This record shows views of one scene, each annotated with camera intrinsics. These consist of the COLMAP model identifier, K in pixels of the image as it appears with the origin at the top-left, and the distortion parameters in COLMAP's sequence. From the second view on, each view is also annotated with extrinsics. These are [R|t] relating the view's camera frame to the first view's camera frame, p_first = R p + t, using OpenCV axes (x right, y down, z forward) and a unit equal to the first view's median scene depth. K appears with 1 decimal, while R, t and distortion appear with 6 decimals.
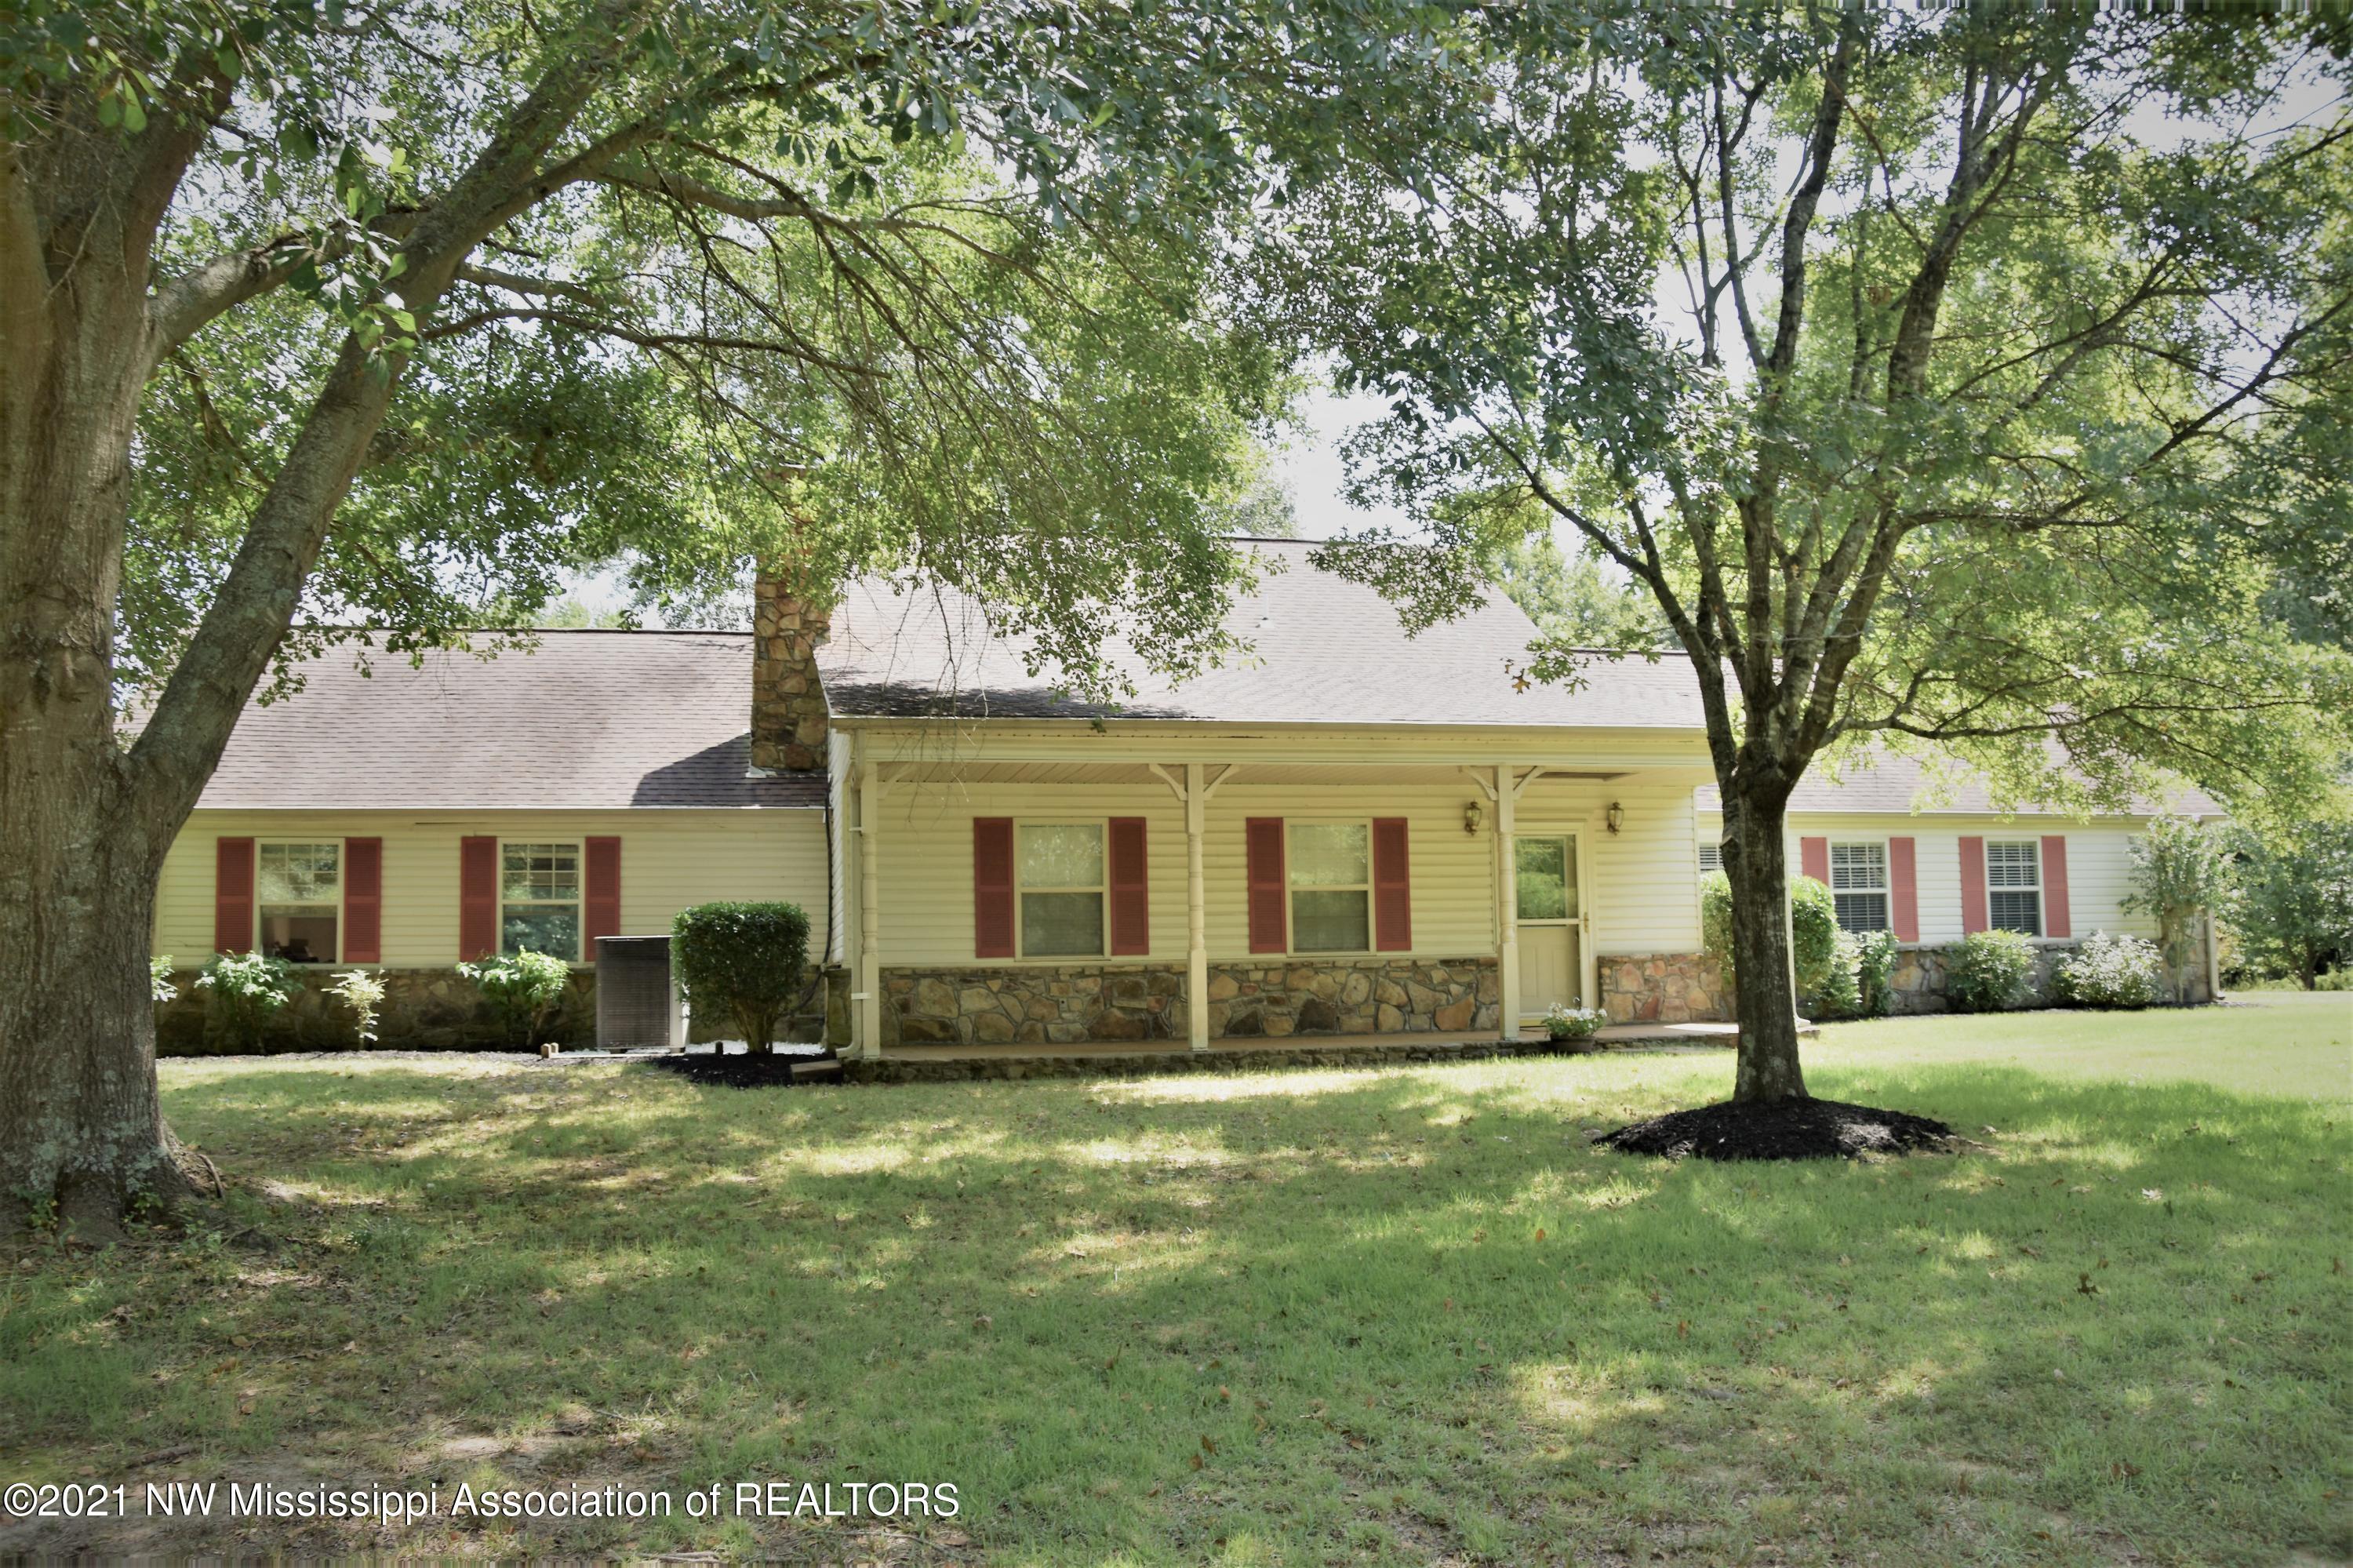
lens RADIAL K [[1843.2, 0, 1173.9], [0, 1843.2, 809.6], [0, 0, 1]] dist [-0.164087, 0.120132]
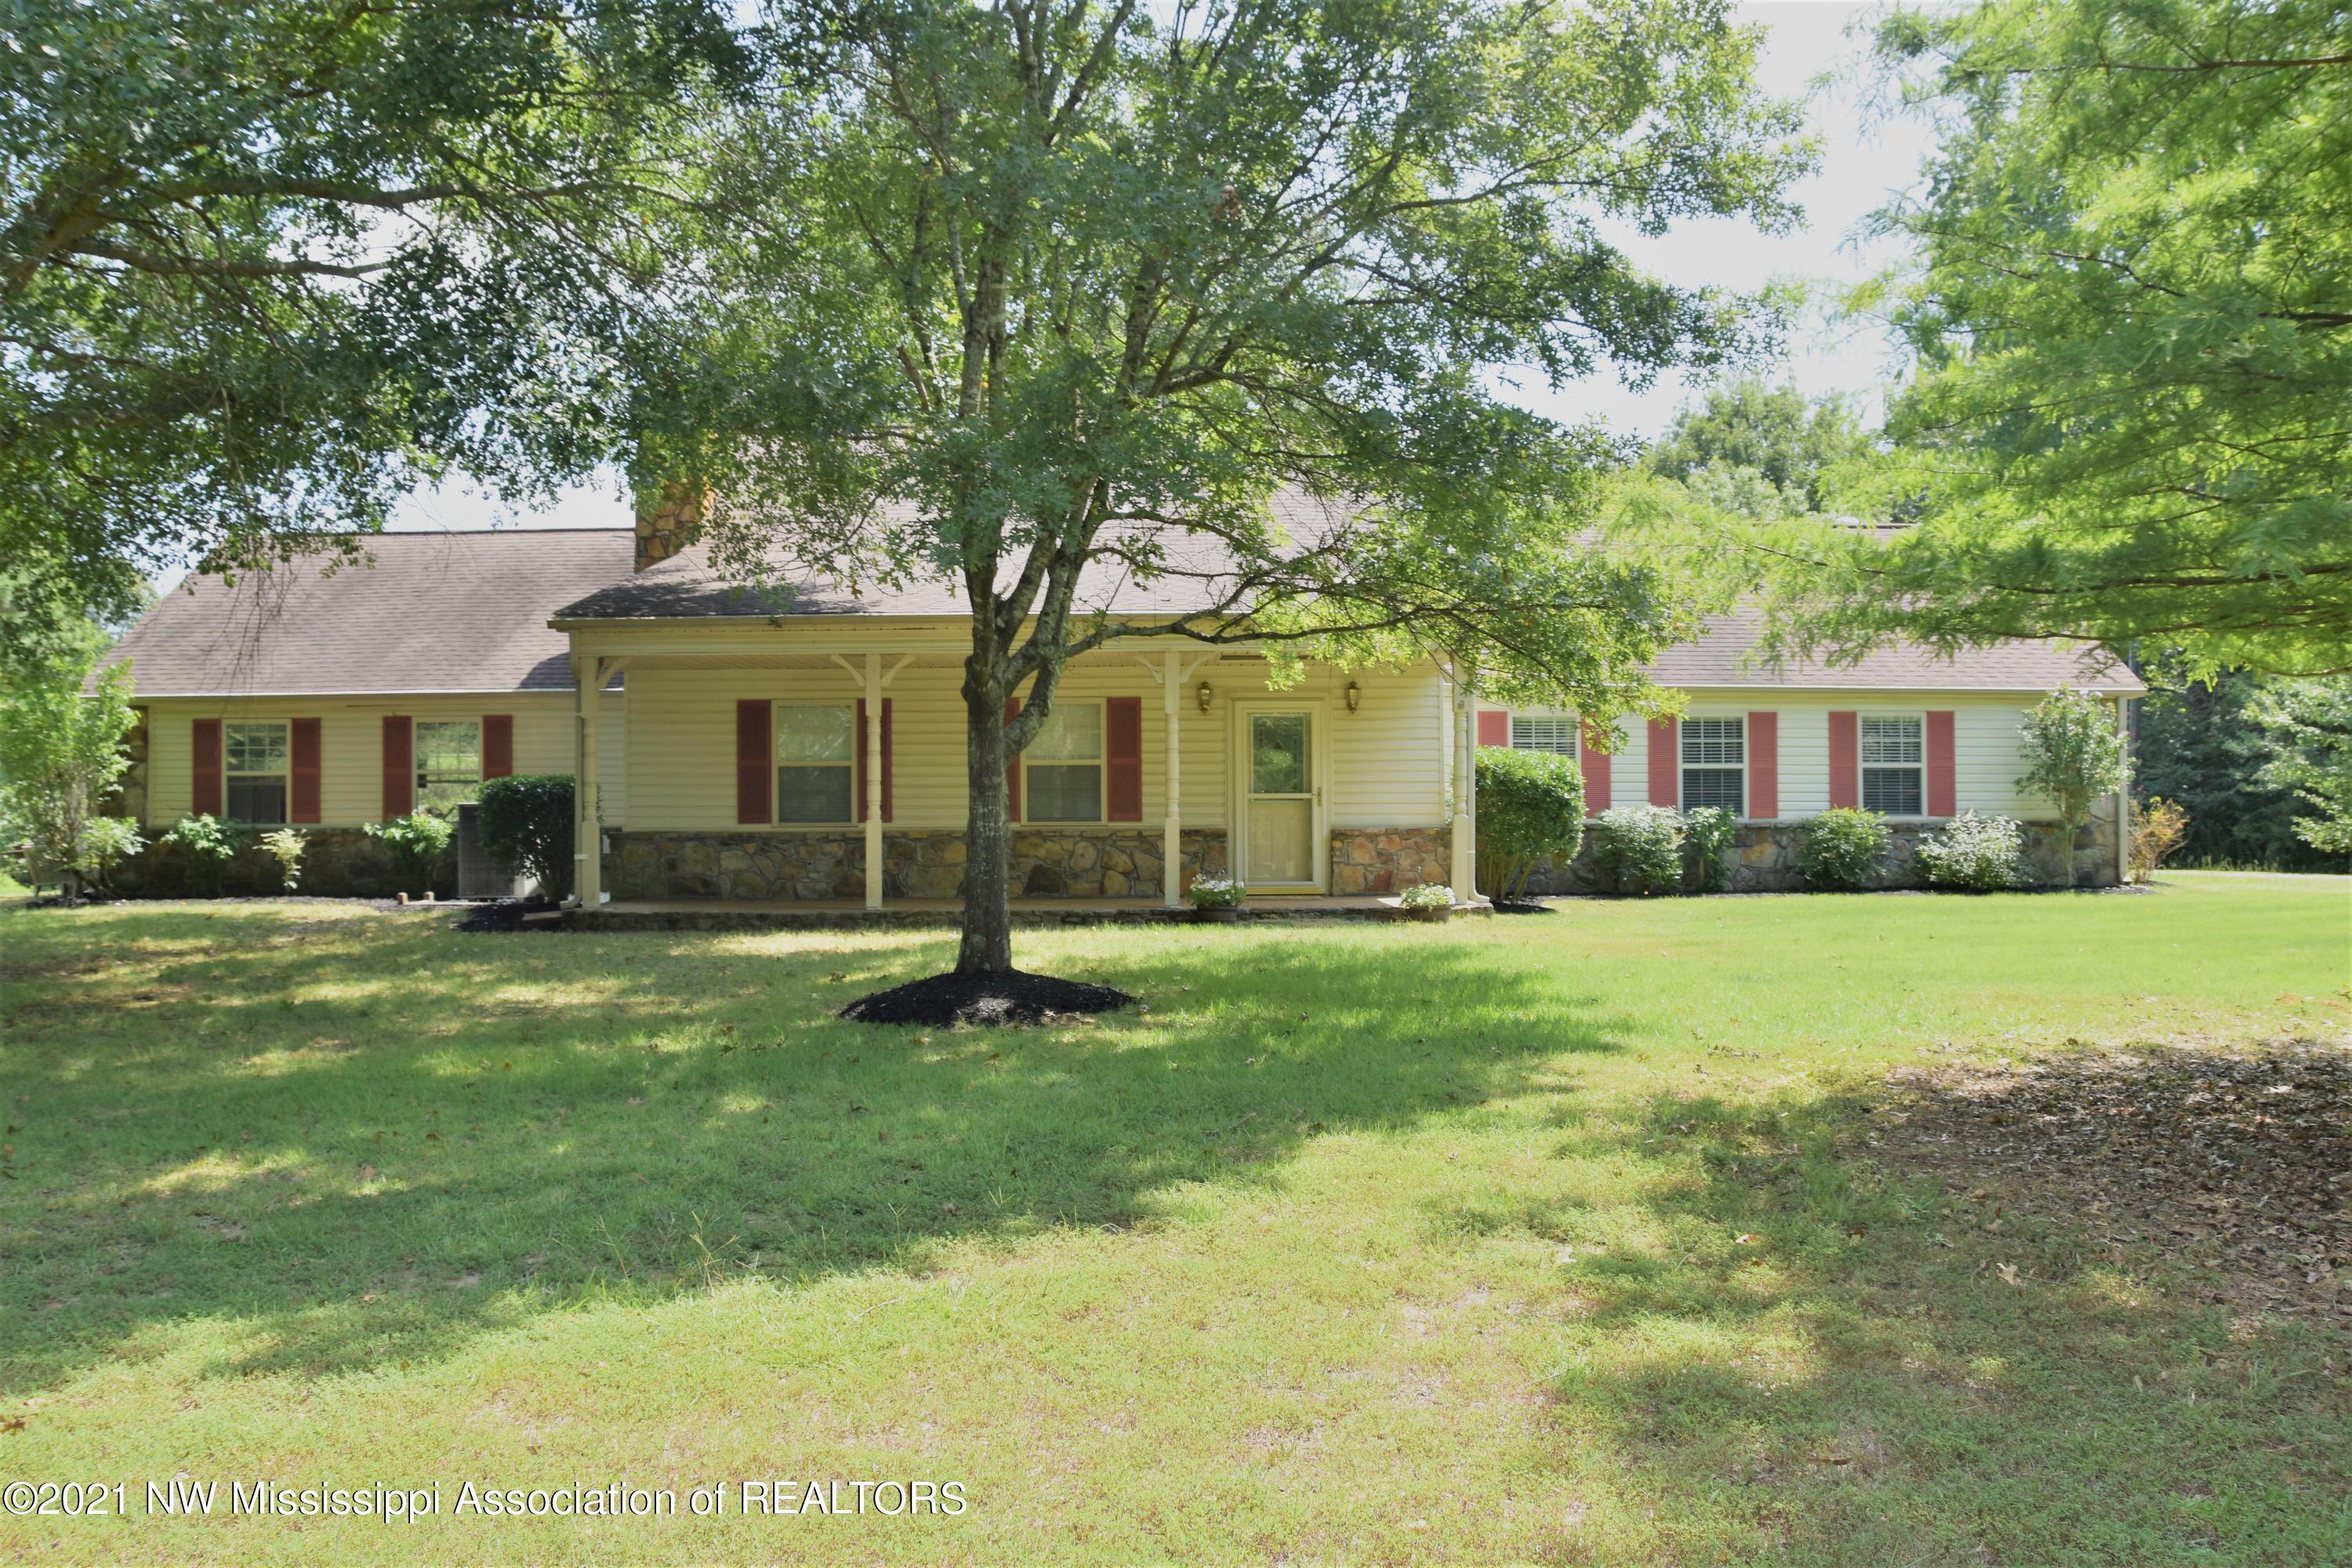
lens RADIAL K [[1823.9, 0, 1154.4], [0, 1823.9, 801.9], [0, 0, 1]] dist [-0.177446, 0.157526]
pose [[0.978287, 0.010334, -0.206999, 0.353450], [0.005789, 0.997004, 0.077133, -0.016678], [0.207176, -0.076656, 0.975296, -0.037590]]
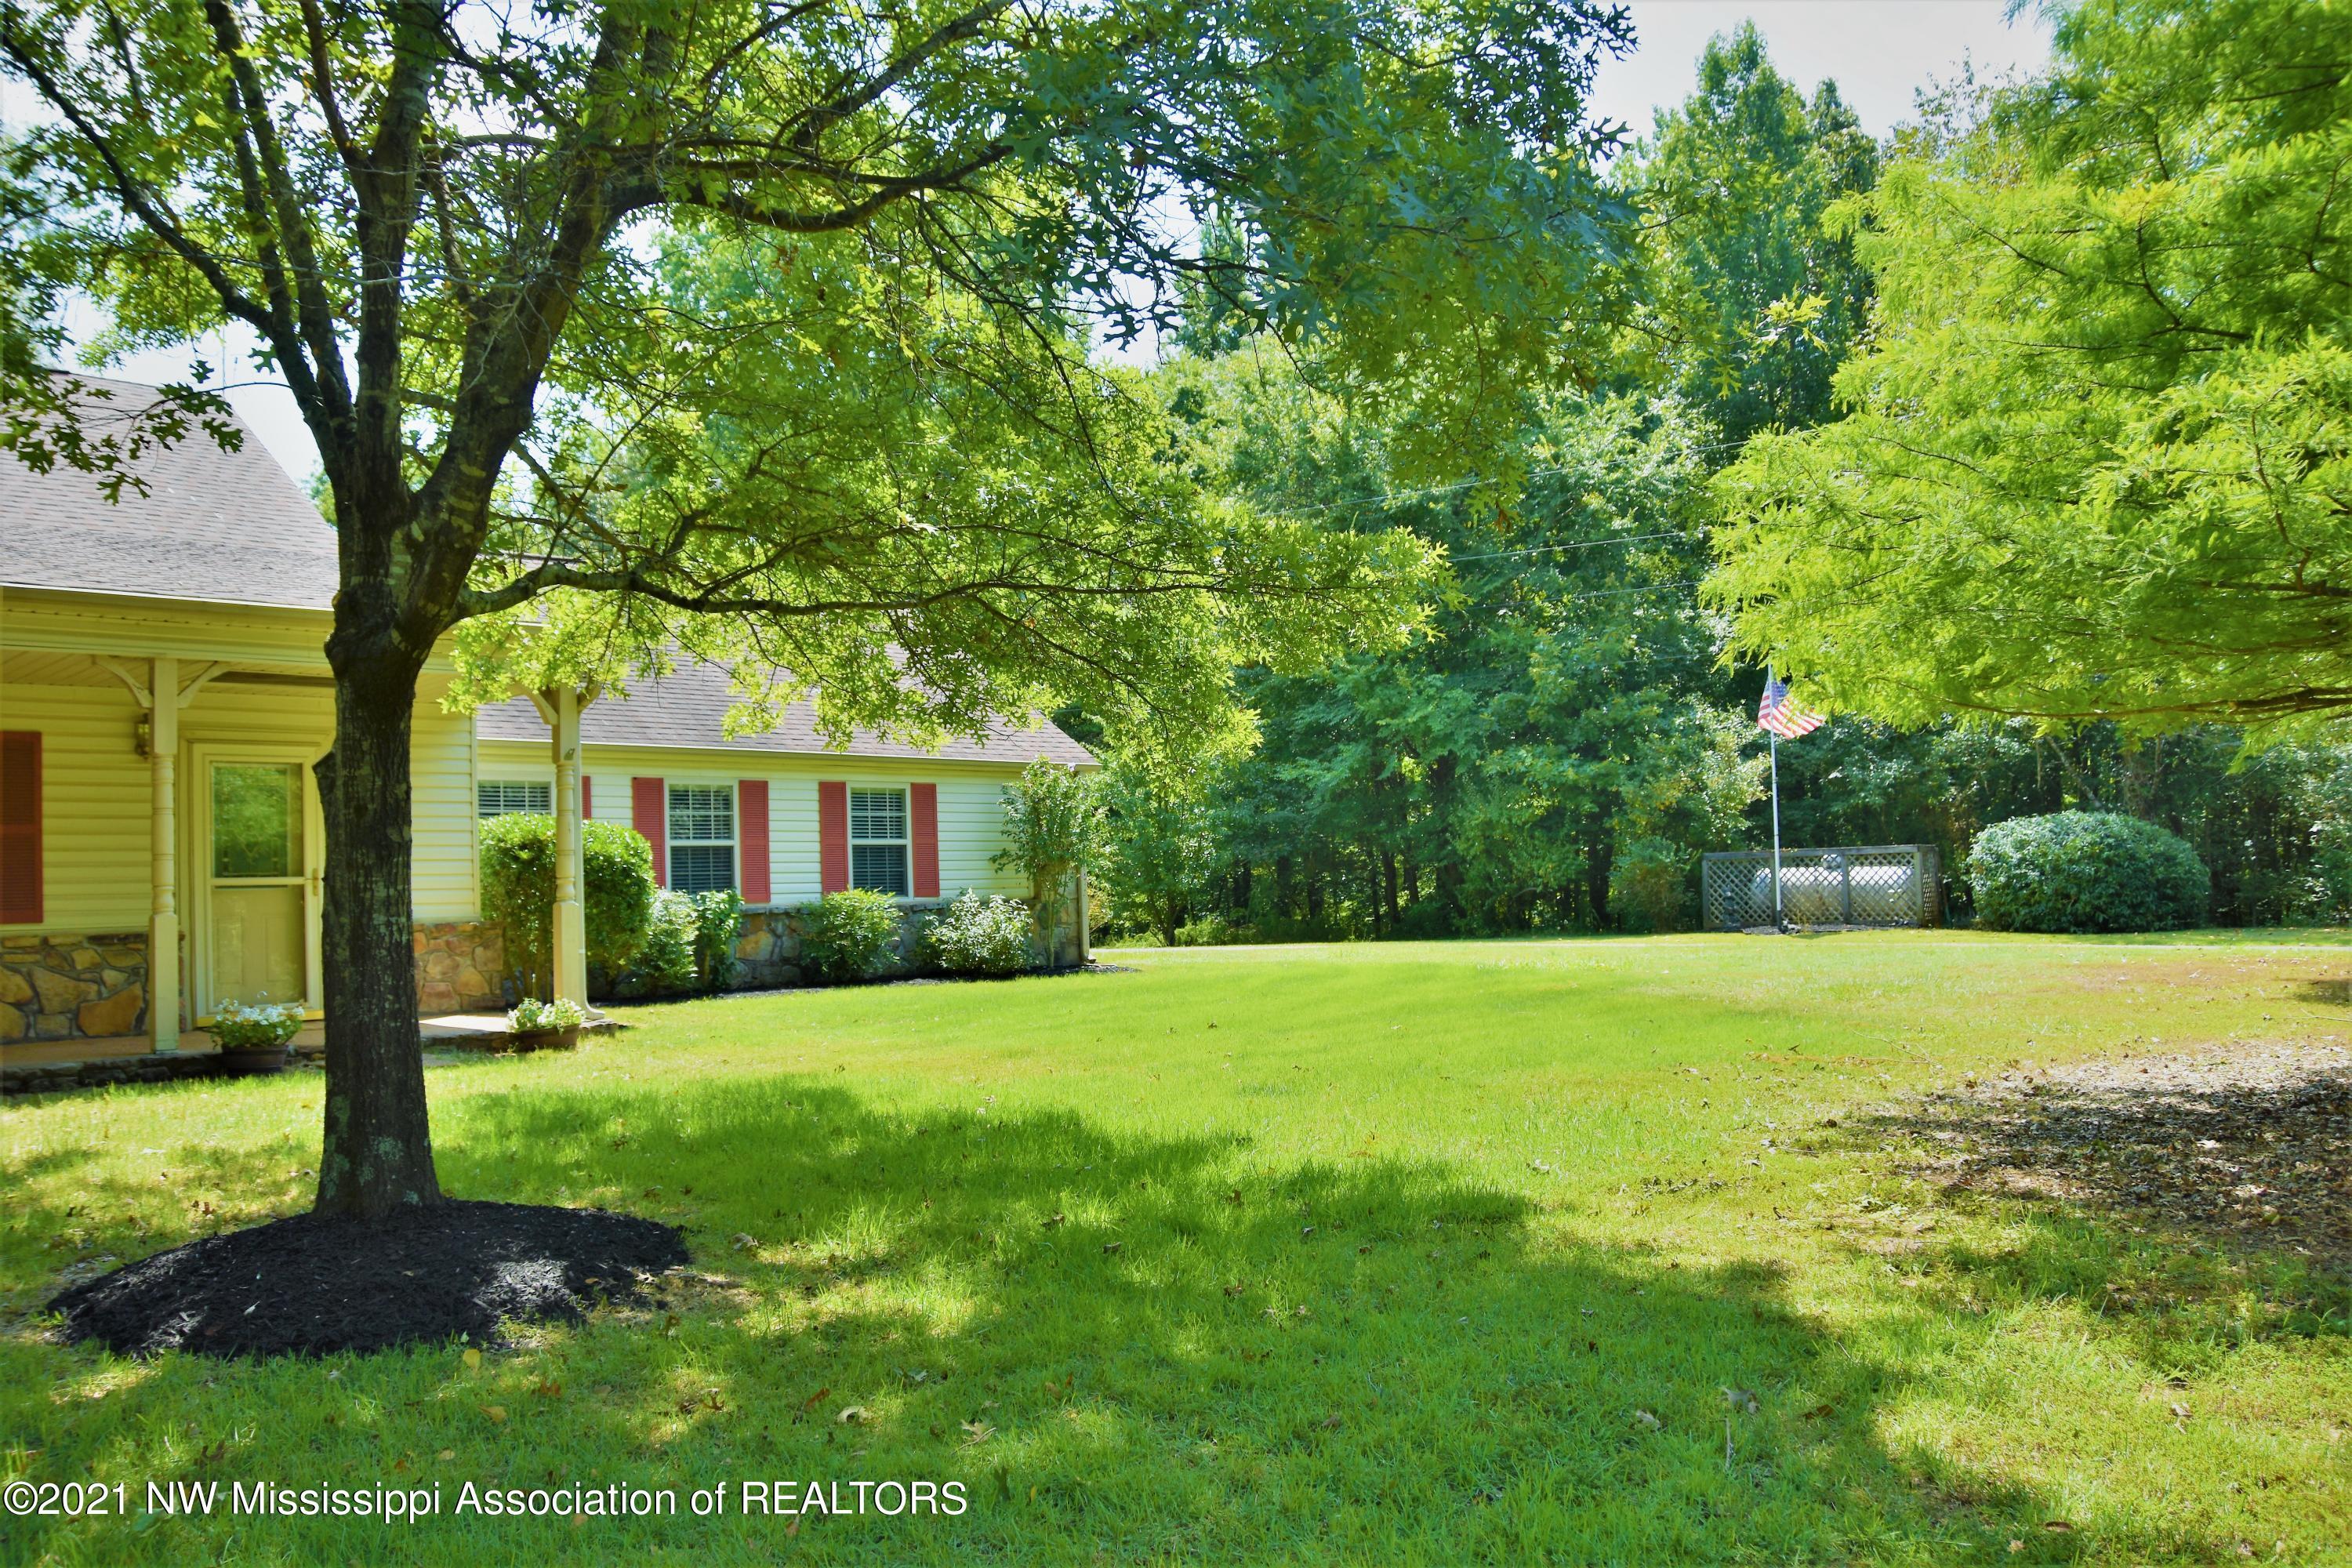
lens RADIAL K [[1842.4, 0, 1173.4], [0, 1842.4, 809.6], [0, 0, 1]] dist [-0.164087, 0.120132]
pose [[0.836471, 0.014141, 0.547829, 0.121557], [-0.029676, 0.999369, 0.019514, 0.008071], [-0.547207, -0.032581, 0.836363, 0.208857]]
